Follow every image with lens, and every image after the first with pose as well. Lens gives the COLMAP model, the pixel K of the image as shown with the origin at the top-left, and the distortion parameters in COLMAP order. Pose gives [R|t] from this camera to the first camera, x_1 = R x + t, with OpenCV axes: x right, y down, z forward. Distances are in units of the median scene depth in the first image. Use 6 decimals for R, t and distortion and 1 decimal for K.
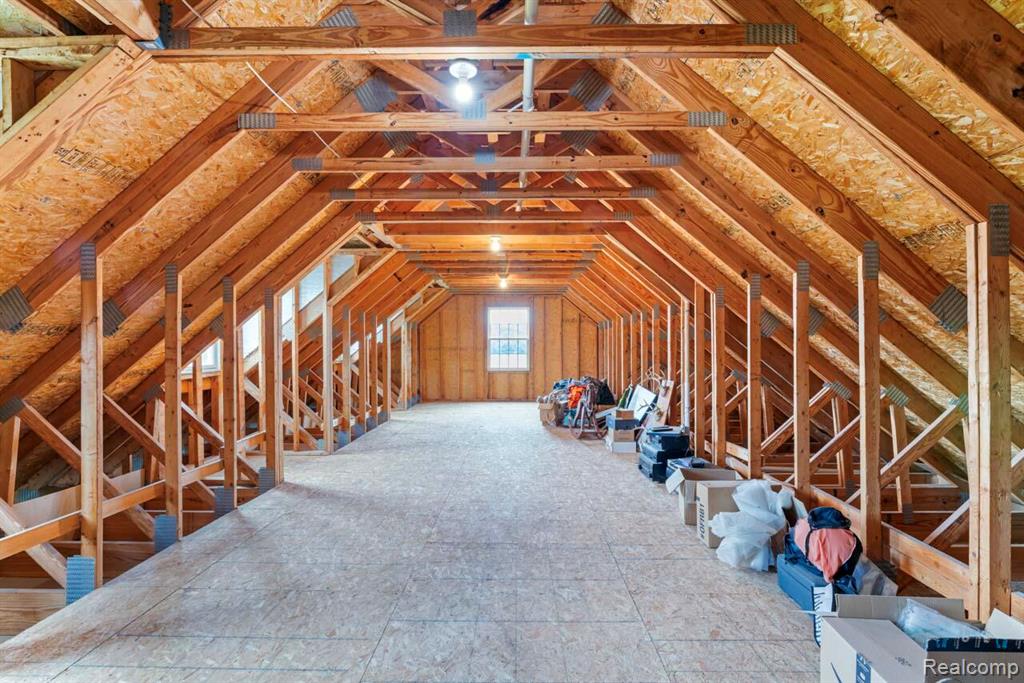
lens RADIAL K [[469.4, 0, 512.9], [0, 469.4, 342.9], [0, 0, 1]] dist [0.001369, 0.000321]
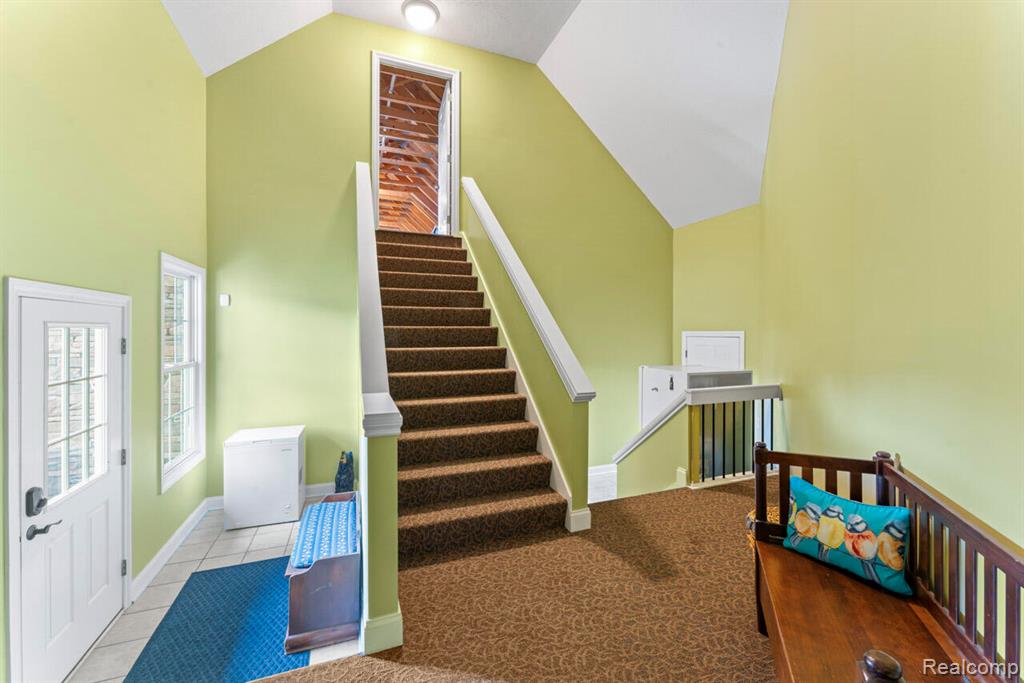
lens RADIAL K [[417.0, 0, 512.8], [0, 417.0, 335.8], [0, 0, 1]] dist [-0.001089, -0.000011]
pose [[0.925920, -0.000410, 0.377718, -0.212659], [-0.001202, 0.999991, 0.004031, 0.762685], [-0.377717, -0.004186, 0.925912, -1.871321]]
